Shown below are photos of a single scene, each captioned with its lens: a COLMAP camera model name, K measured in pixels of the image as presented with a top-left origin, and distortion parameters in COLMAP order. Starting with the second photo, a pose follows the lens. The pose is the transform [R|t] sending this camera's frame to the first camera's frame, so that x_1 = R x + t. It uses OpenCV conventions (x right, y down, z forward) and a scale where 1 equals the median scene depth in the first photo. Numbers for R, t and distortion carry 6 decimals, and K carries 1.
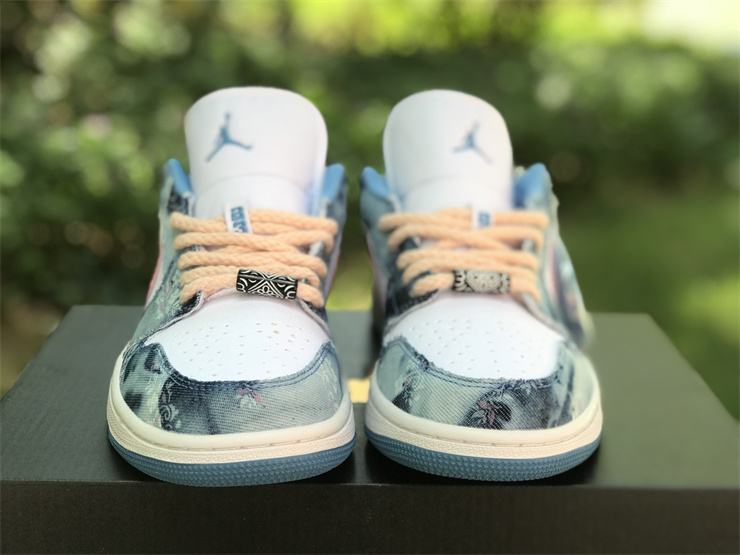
lens RADIAL K [[1229.0, 0, 370.0], [0, 1229.0, 277.5], [0, 0, 1]] dist [-0.069565, 0.742973]
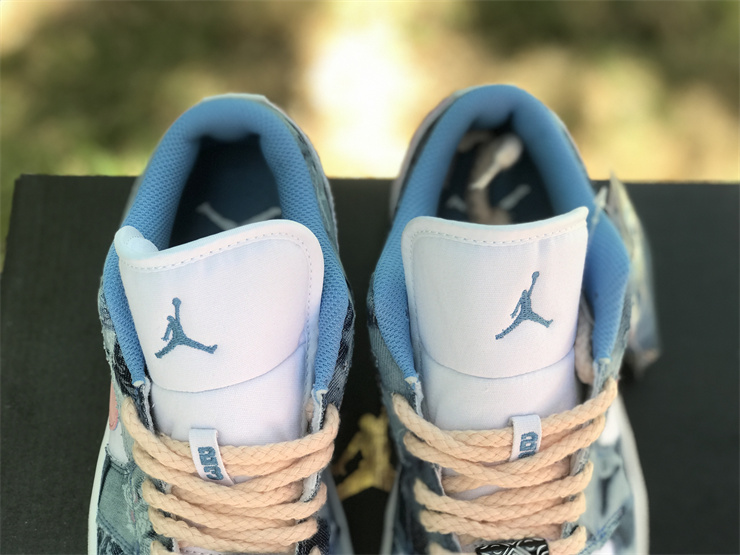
lens RADIAL K [[1229.0, 0, 370.0], [0, 1229.0, 277.5], [0, 0, 1]] dist [-0.069565, 0.742973]
pose [[0.999261, 0.023184, -0.030664, 0.014962], [0.011088, 0.589949, 0.807364, -0.743134], [0.036808, -0.807107, 0.589256, 0.644914]]
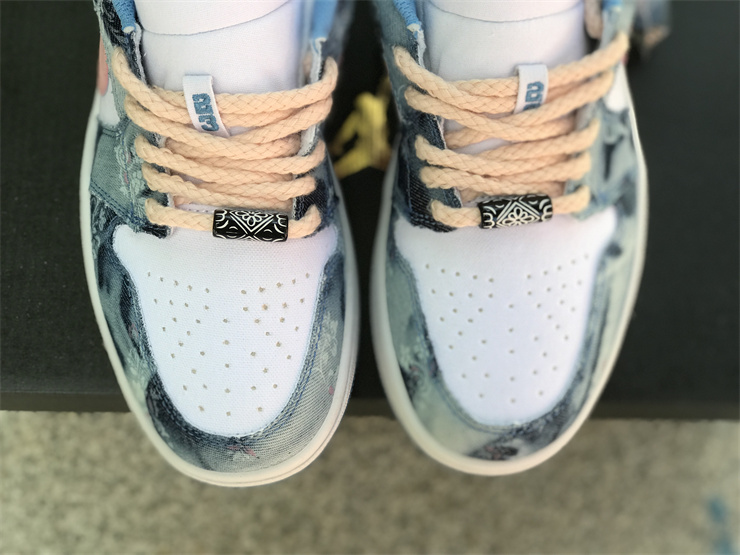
lens RADIAL K [[1229.0, 0, 370.0], [0, 1229.0, 277.5], [0, 0, 1]] dist [-0.069565, 0.742973]
pose [[0.999343, 0.033476, -0.013858, 0.007434], [-0.003245, 0.463632, 0.886022, -0.666895], [0.036085, -0.885395, 0.463437, 0.569692]]
